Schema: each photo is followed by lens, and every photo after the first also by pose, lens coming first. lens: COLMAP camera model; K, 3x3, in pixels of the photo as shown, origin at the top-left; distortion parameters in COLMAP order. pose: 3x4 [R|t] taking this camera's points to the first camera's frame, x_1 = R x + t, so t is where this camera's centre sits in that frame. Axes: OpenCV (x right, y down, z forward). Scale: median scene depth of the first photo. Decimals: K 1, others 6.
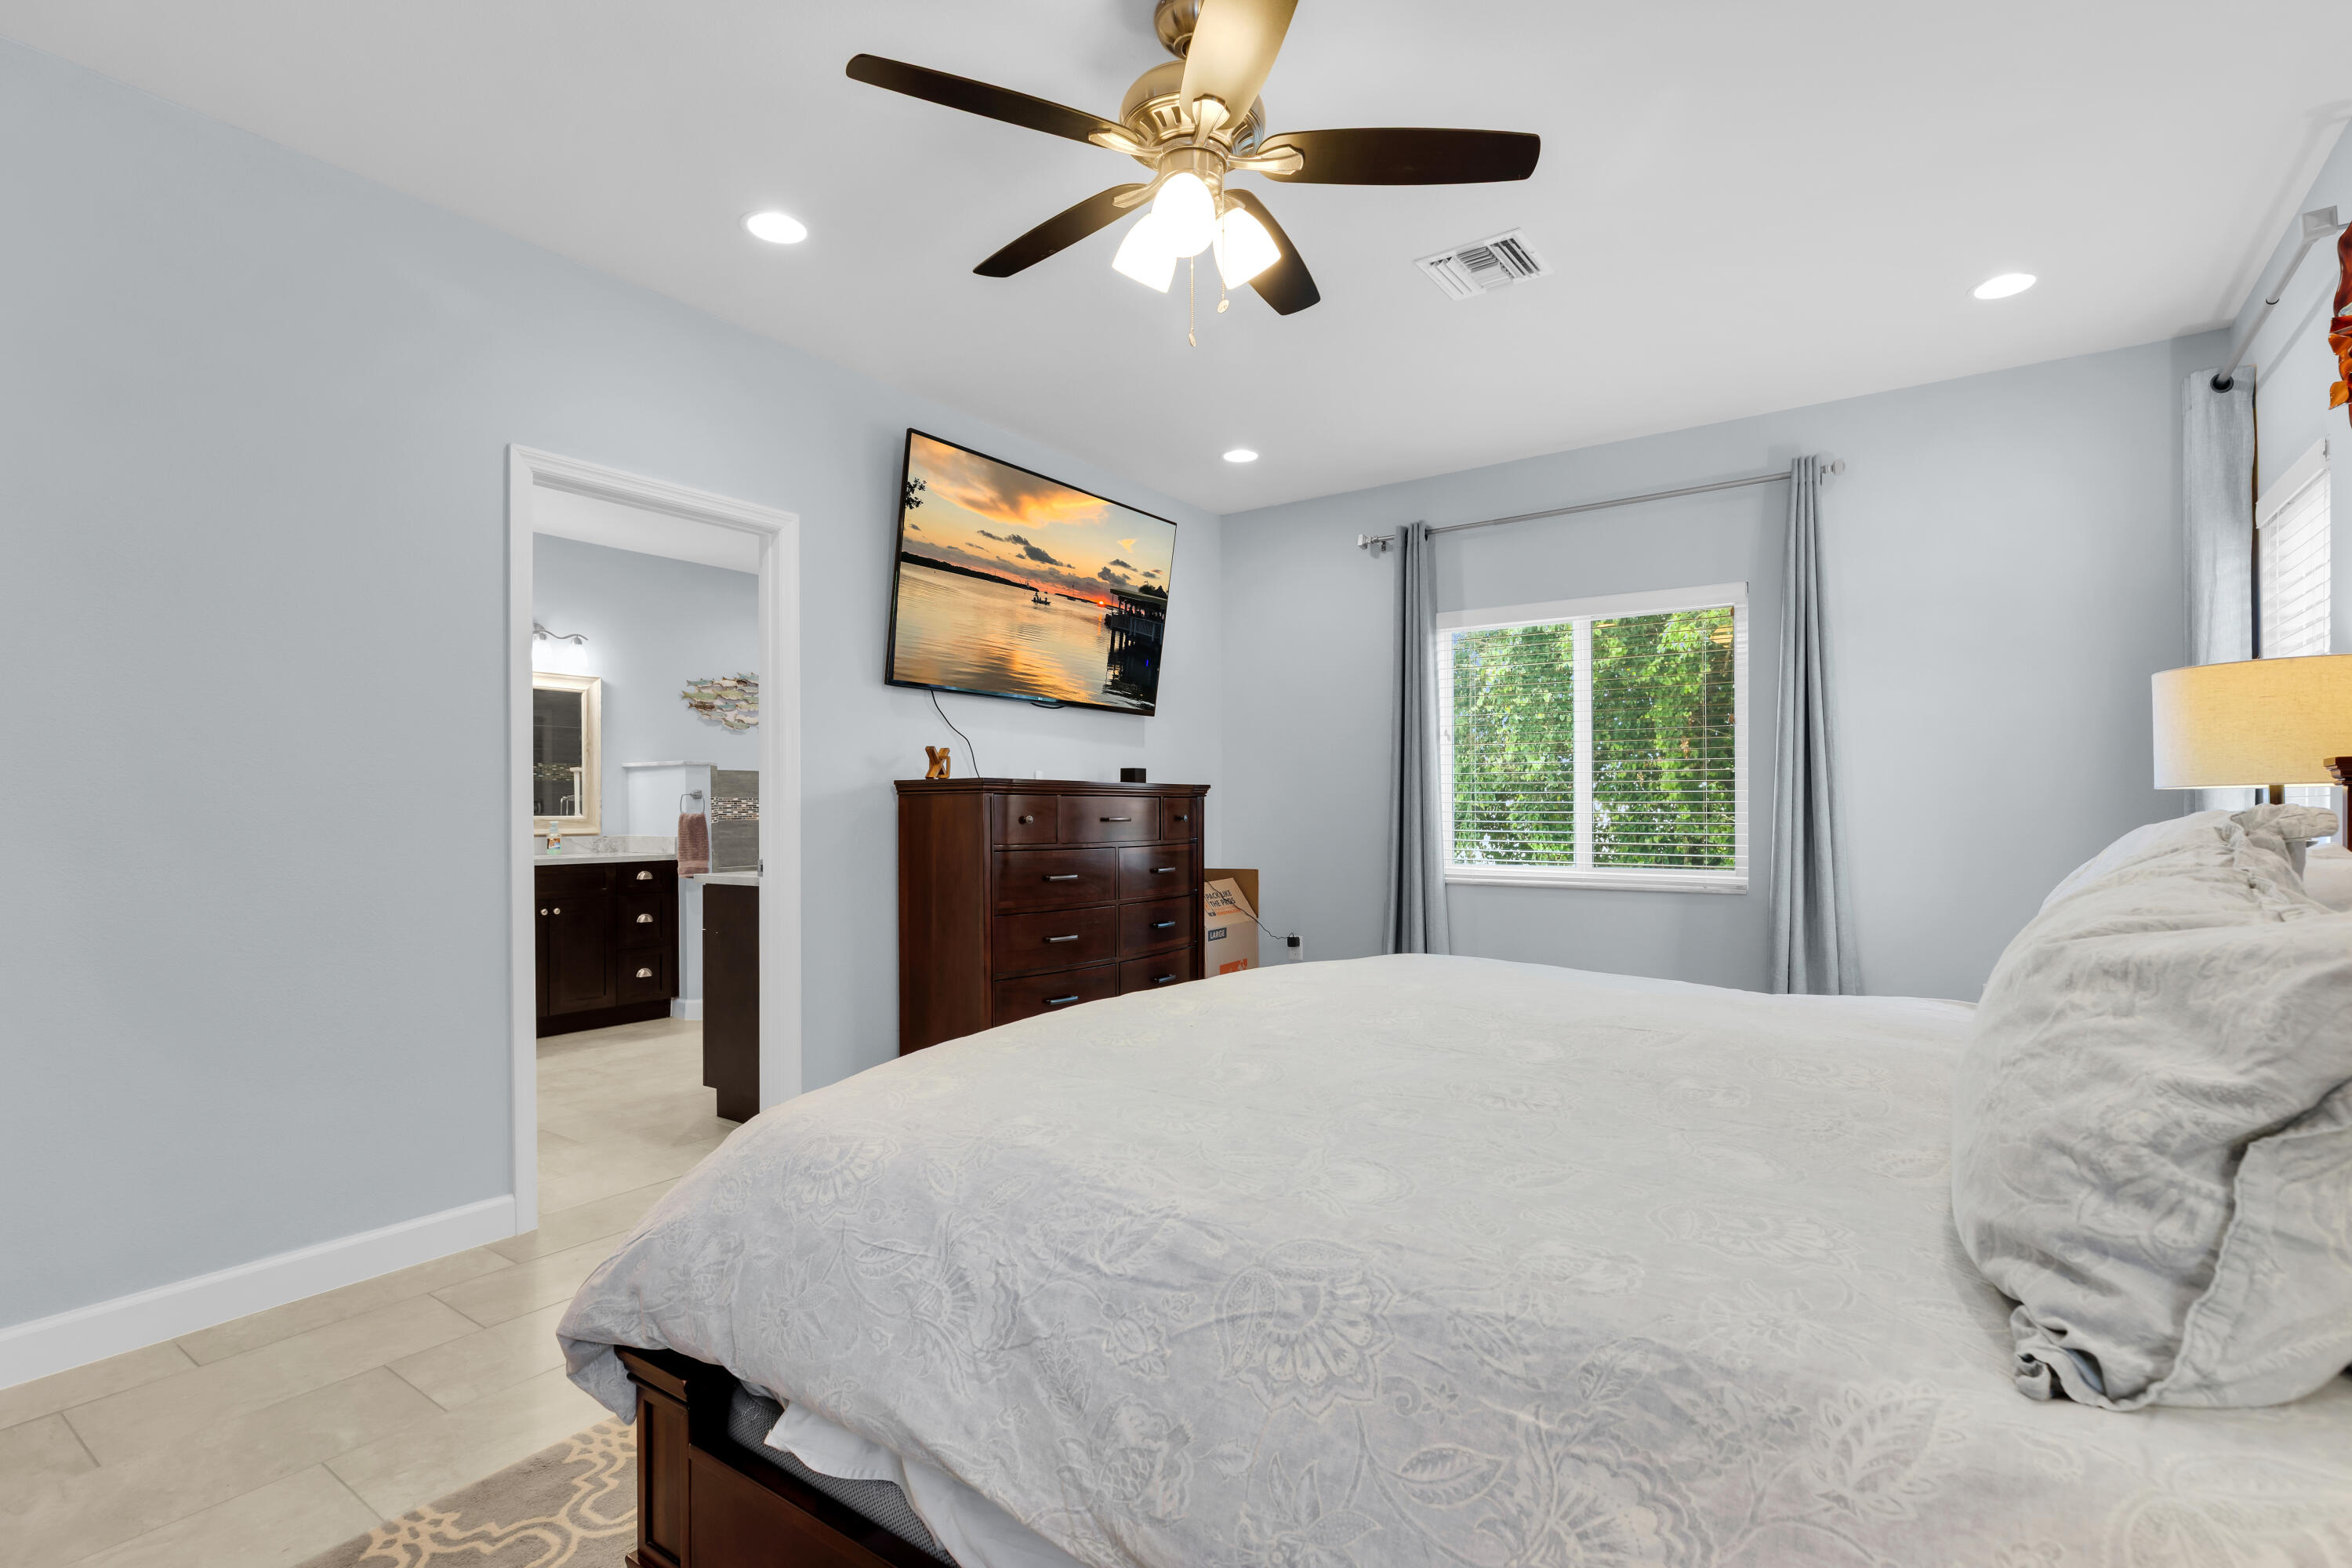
lens RADIAL K [[1116.5, 0, 1201.2], [0, 1116.5, 820.9], [0, 0, 1]] dist [-0.002552, 0.002004]
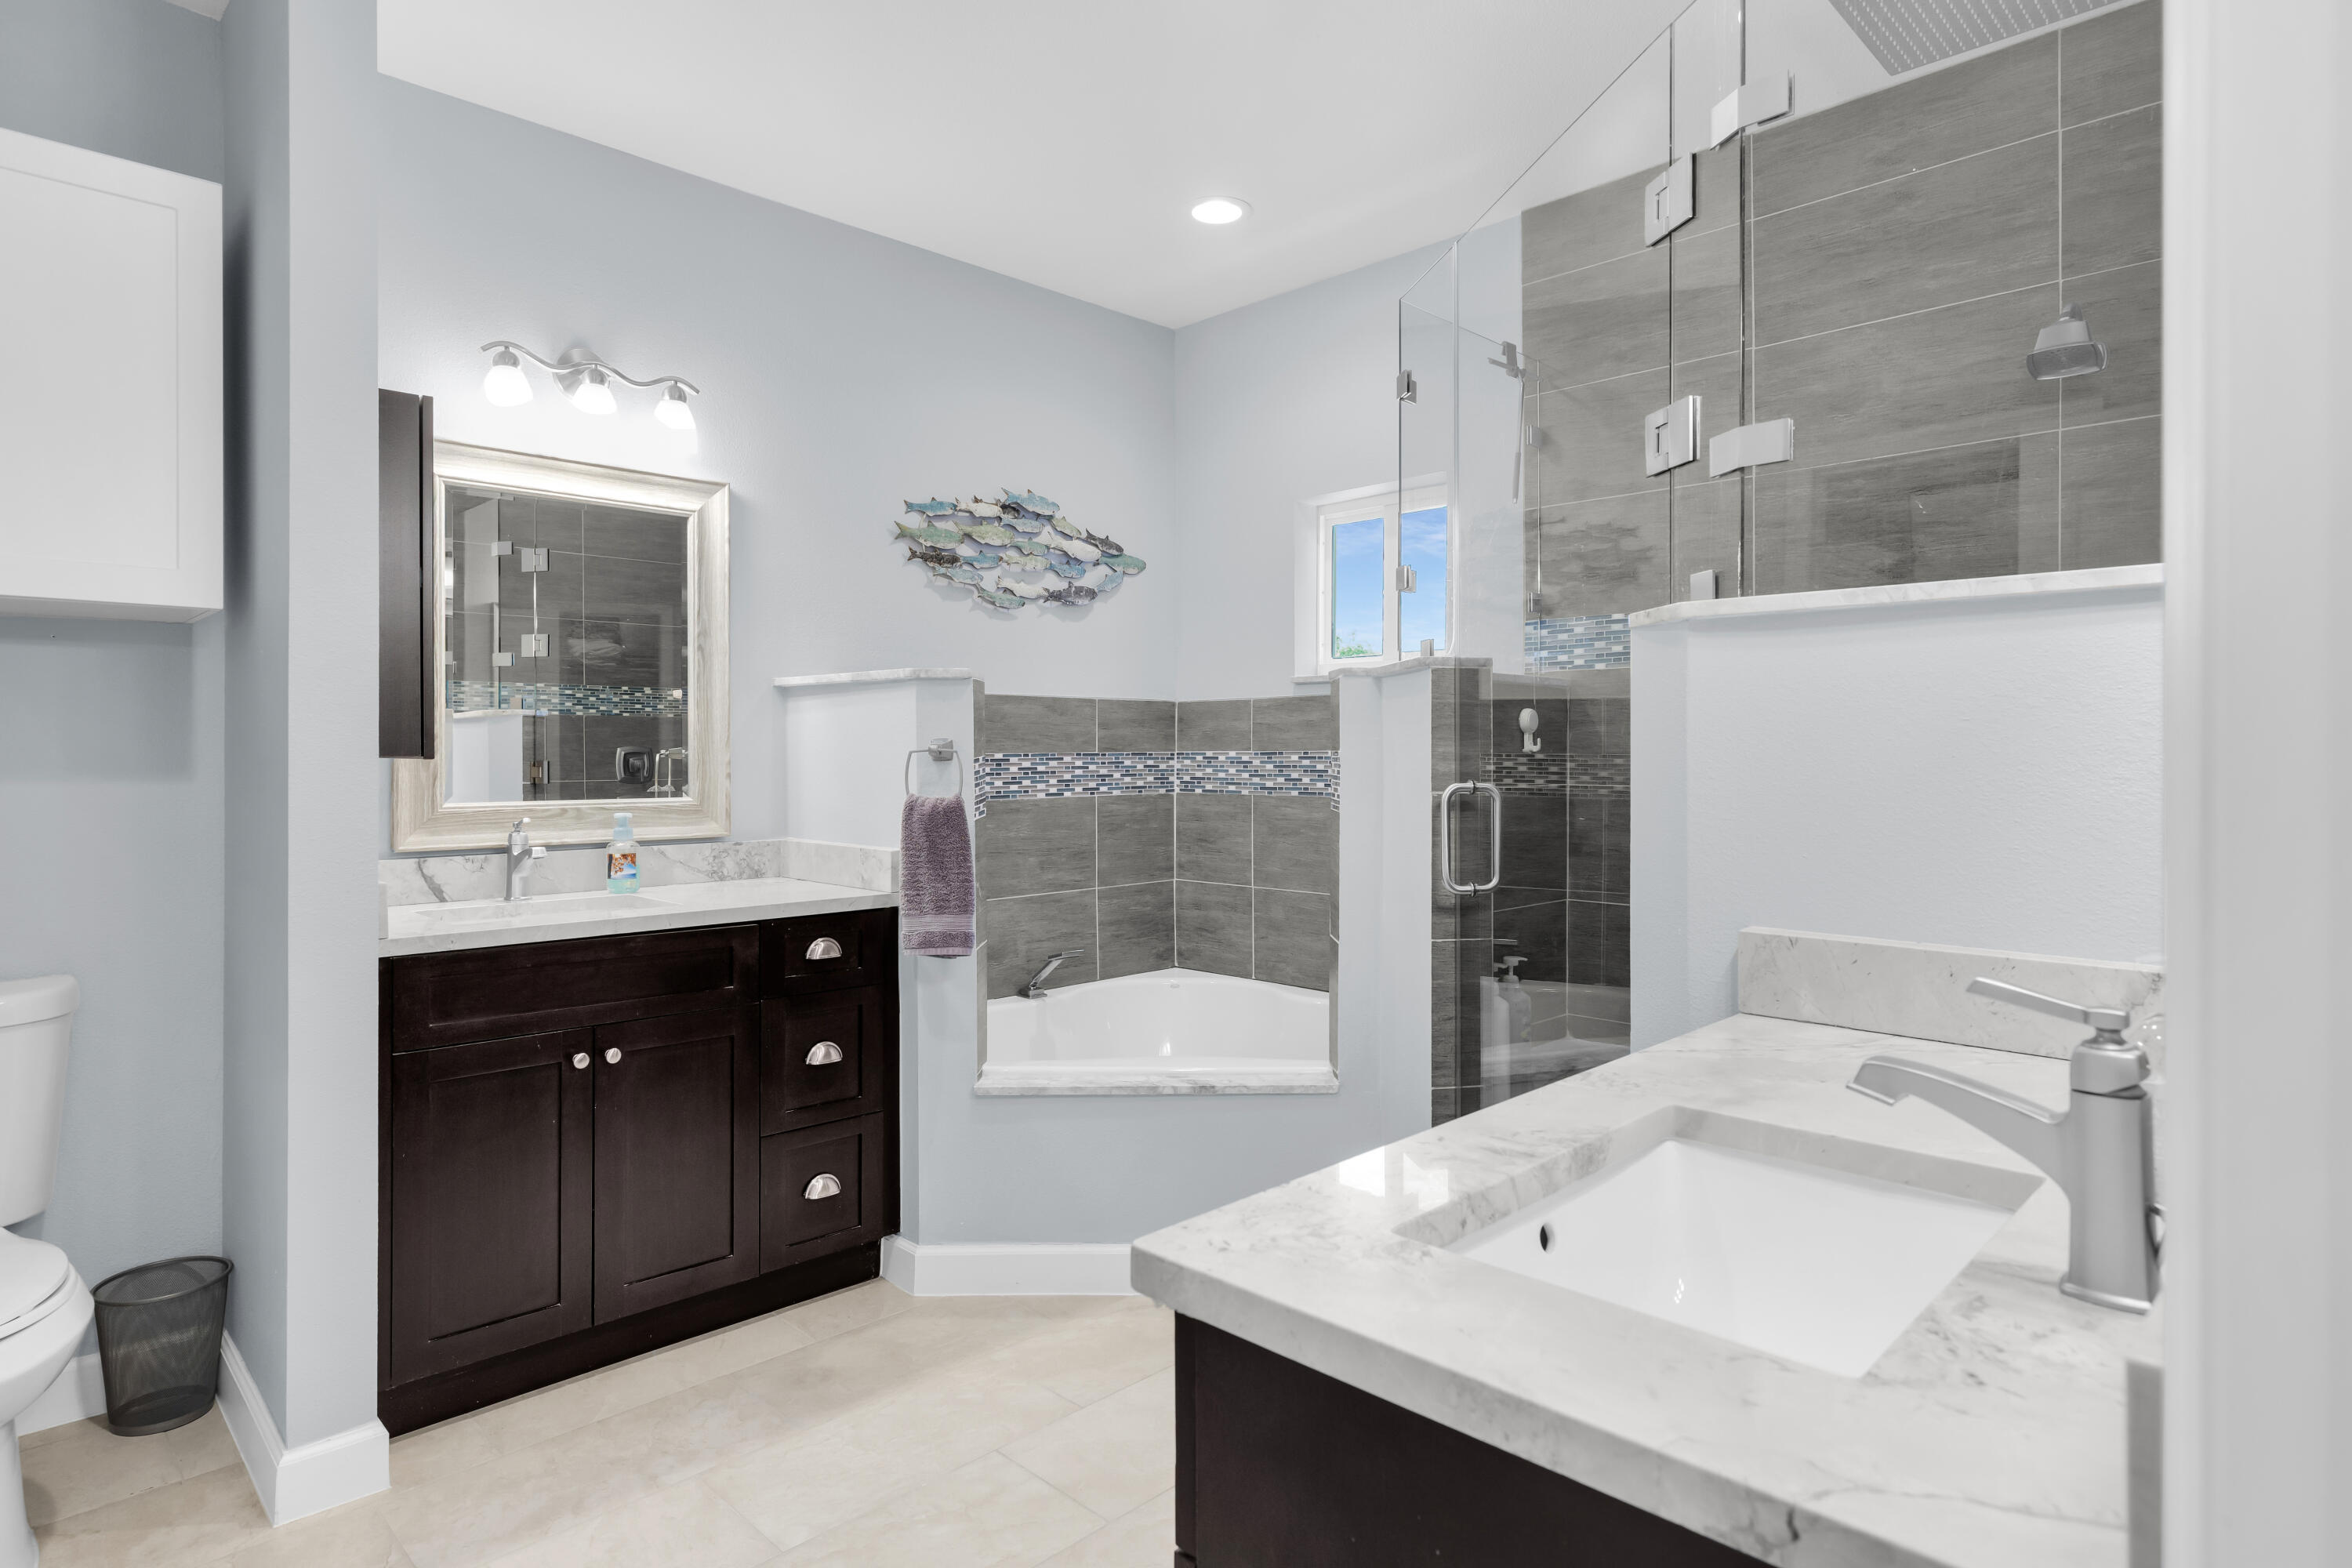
lens RADIAL K [[1250.4, 0, 1208.1], [0, 1250.4, 762.1], [0, 0, 1]] dist [0.003144, 0.000860]
pose [[0.989311, 0.004237, -0.145757, -0.285412], [-0.003587, 0.999982, 0.004717, -0.021880], [0.145774, -0.004144, 0.989309, 0.552249]]
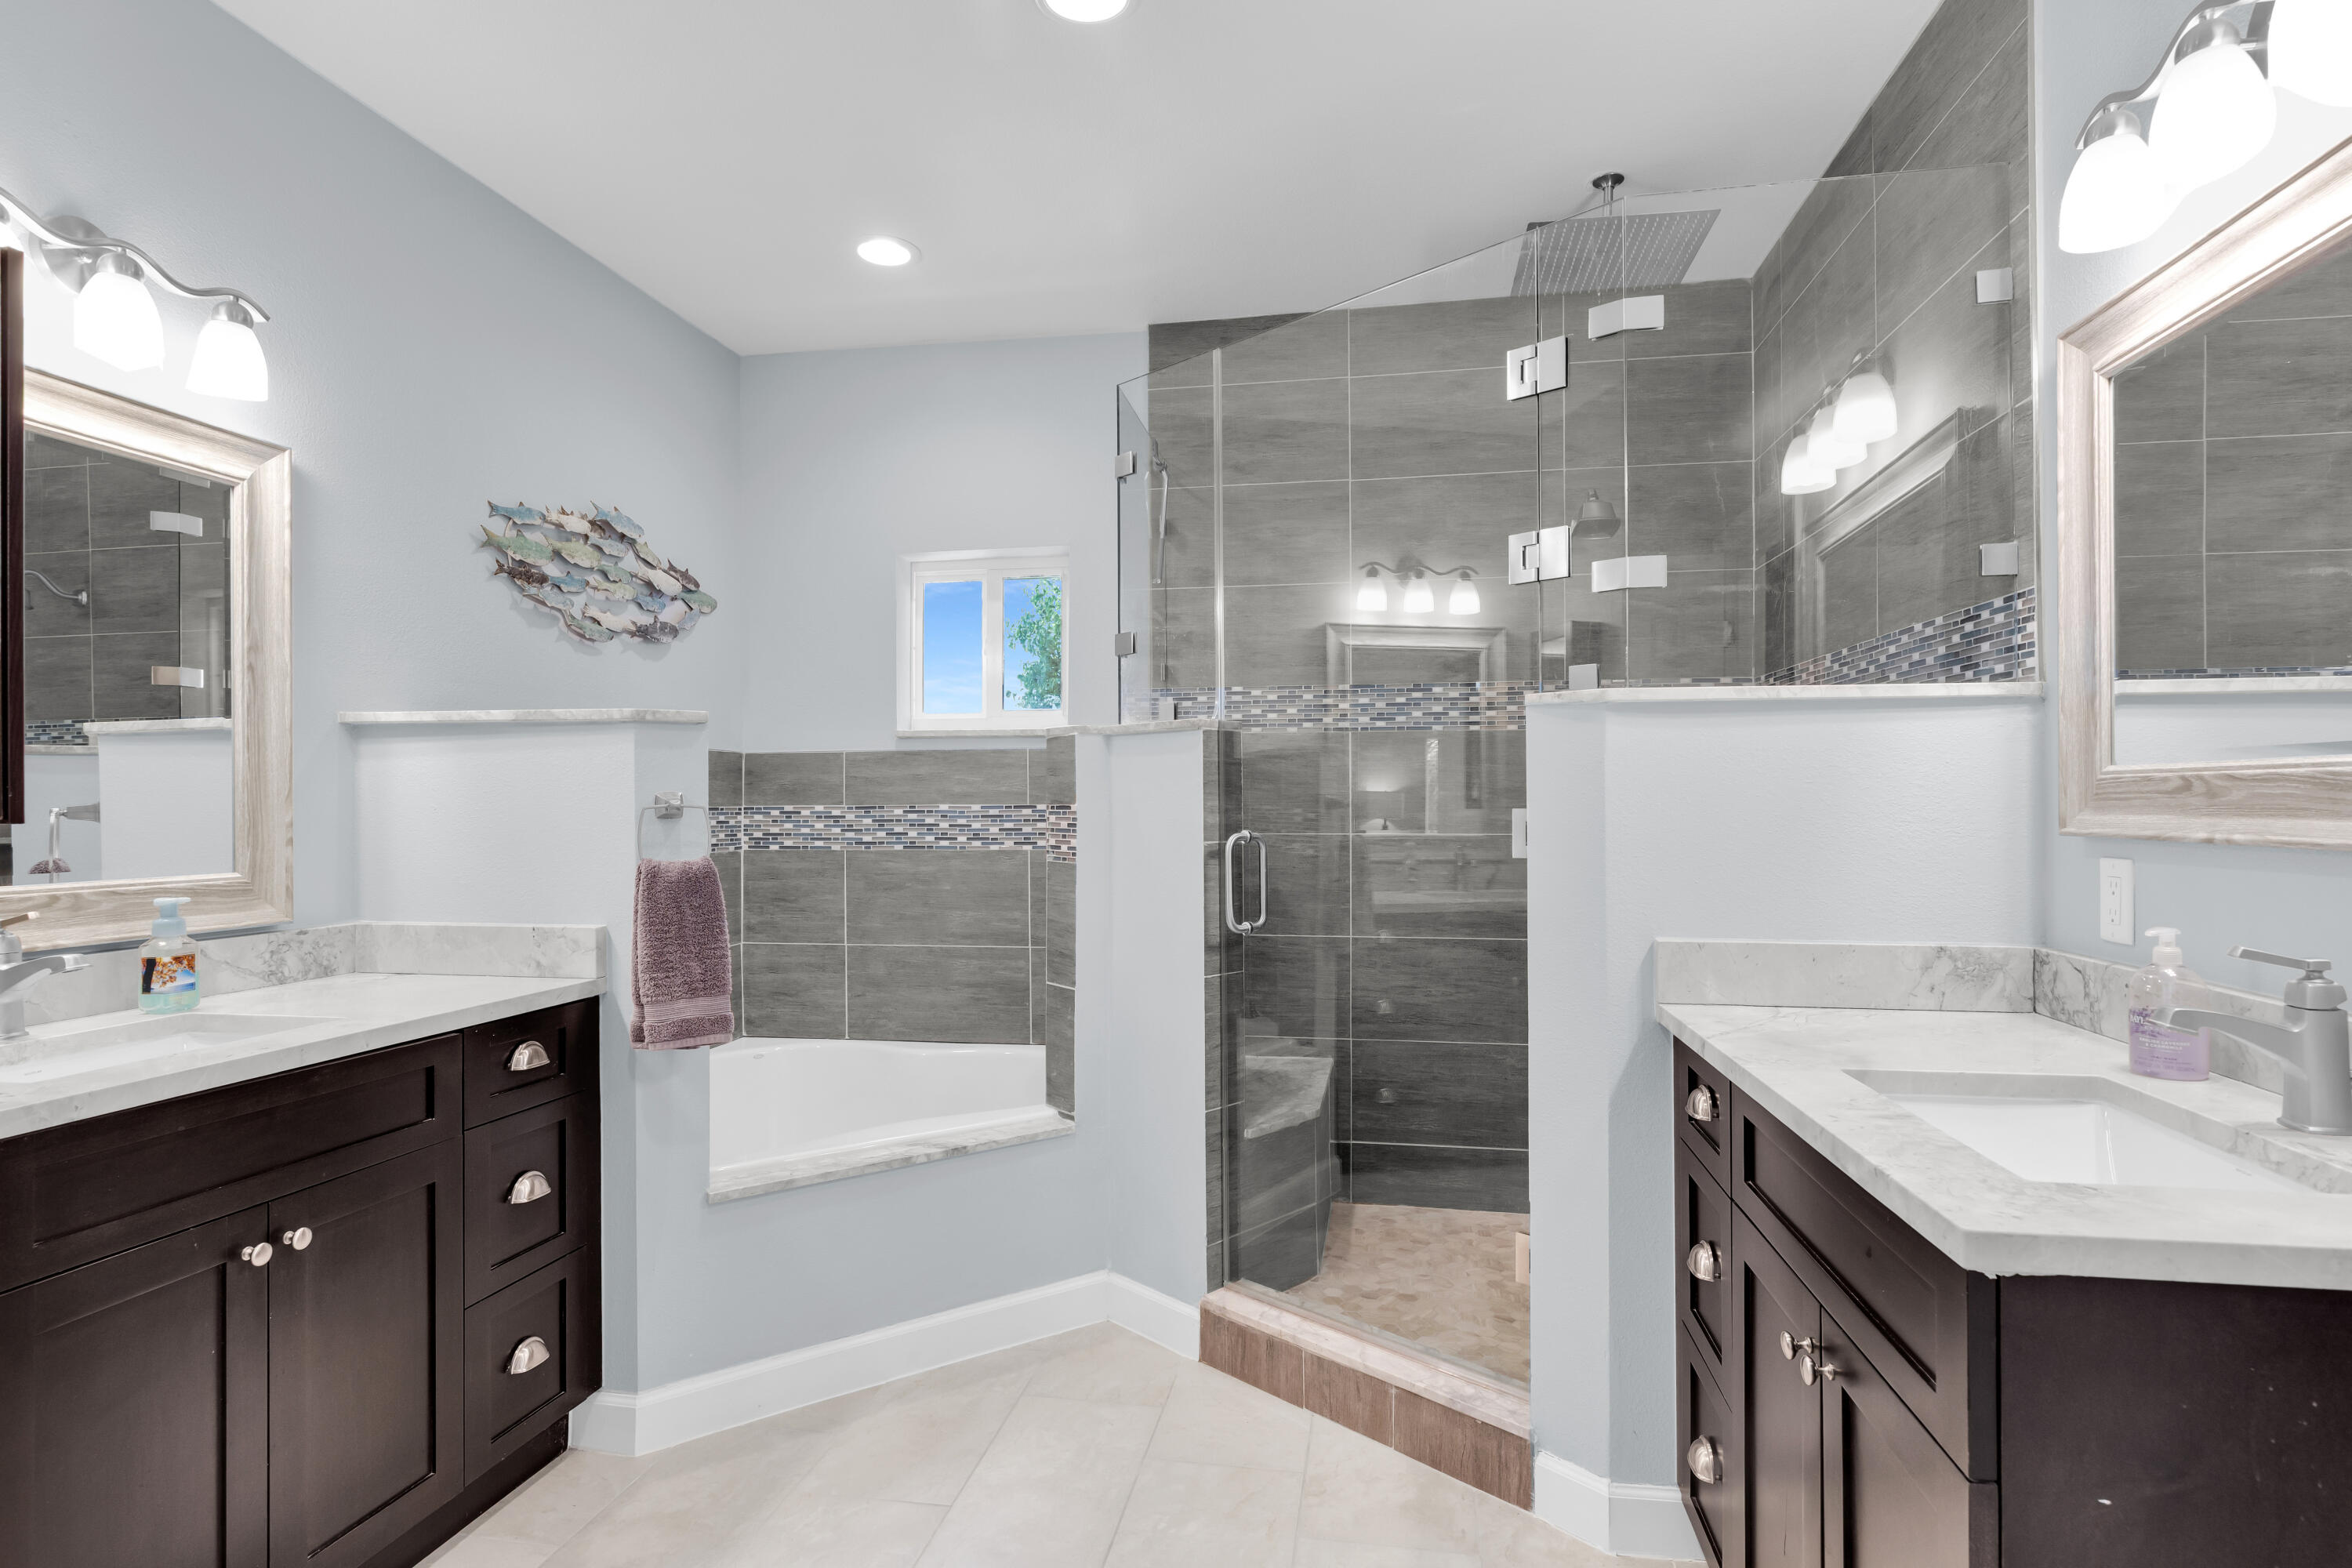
lens RADIAL K [[1165.2, 0, 1165.6], [0, 1165.2, 803.0], [0, 0, 1]] dist [0.001860, 0.001303]
pose [[0.900773, -0.000057, 0.434290, -0.468640], [0.002498, 0.999984, -0.005051, -0.022388], [-0.434283, 0.005634, 0.900759, 0.595496]]
